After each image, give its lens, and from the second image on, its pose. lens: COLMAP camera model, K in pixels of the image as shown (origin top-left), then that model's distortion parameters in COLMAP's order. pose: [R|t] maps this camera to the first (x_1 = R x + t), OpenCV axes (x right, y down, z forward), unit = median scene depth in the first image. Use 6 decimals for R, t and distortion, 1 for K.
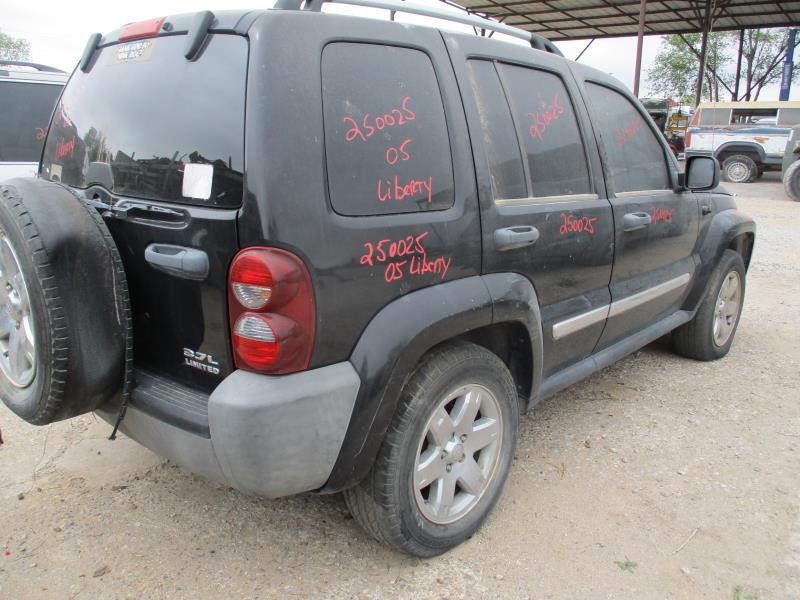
lens RADIAL K [[666.1, 0, 400.0], [0, 666.1, 300.0], [0, 0, 1]] dist [-0.028619, 0.007564]
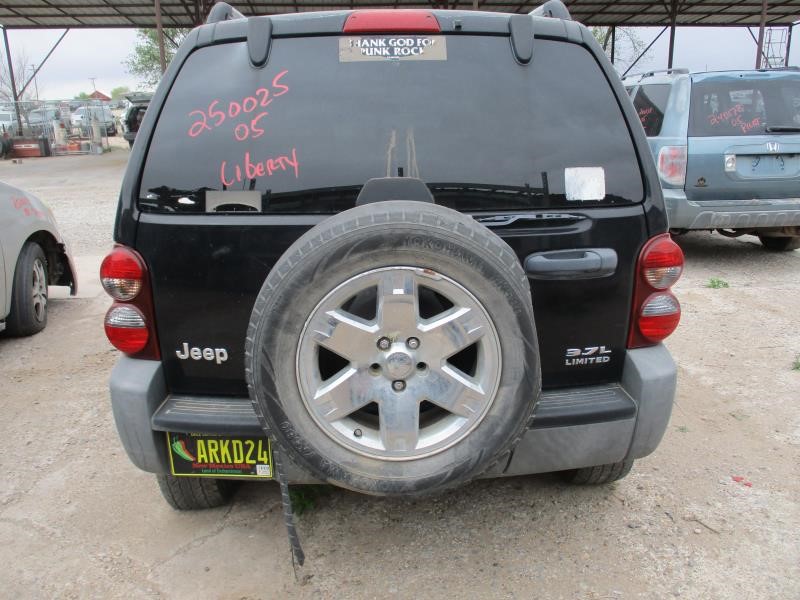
lens RADIAL K [[666.1, 0, 400.0], [0, 666.1, 300.0], [0, 0, 1]] dist [-0.028619, 0.007564]
pose [[0.705831, -0.211483, 0.676075, -1.199447], [0.204443, 0.974600, 0.091423, -0.149841], [-0.678237, 0.073690, 0.731139, 0.432302]]
